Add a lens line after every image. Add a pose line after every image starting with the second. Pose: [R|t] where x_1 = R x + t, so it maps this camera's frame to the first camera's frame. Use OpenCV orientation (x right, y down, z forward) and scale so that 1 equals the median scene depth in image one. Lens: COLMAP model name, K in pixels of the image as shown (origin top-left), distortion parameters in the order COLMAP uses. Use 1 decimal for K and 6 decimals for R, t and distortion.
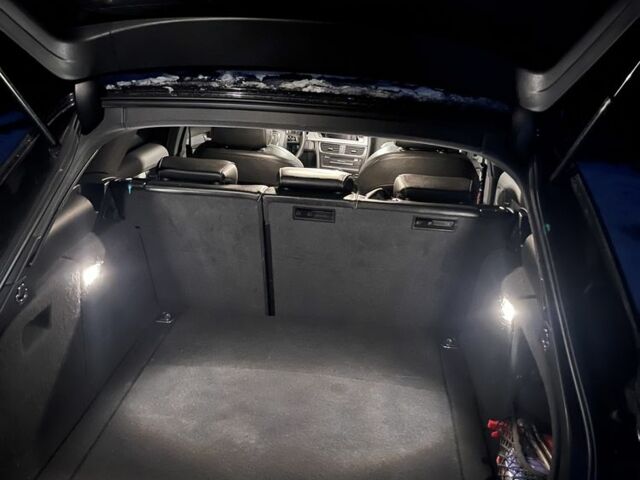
lens RADIAL K [[692.6, 0, 320.0], [0, 692.6, 240.0], [0, 0, 1]] dist [0.025960, -0.020607]
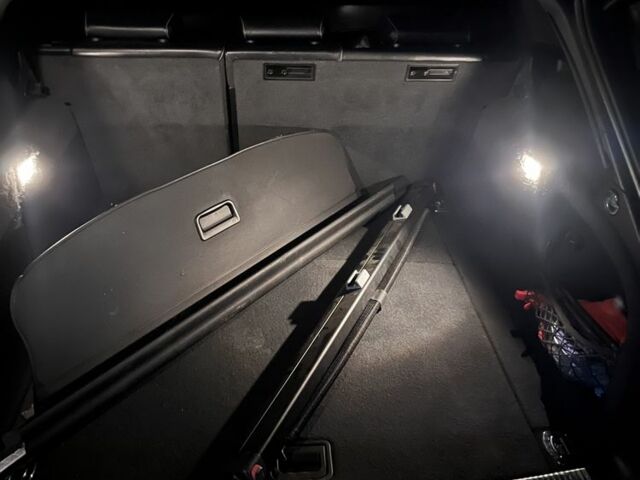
lens RADIAL K [[692.6, 0, 320.0], [0, 692.6, 240.0], [0, 0, 1]] dist [0.025960, -0.020607]
pose [[0.983015, -0.107443, 0.148785, -0.118630], [0.074122, 0.974083, 0.213699, -0.016013], [-0.167890, -0.199041, 0.965503, 0.156693]]
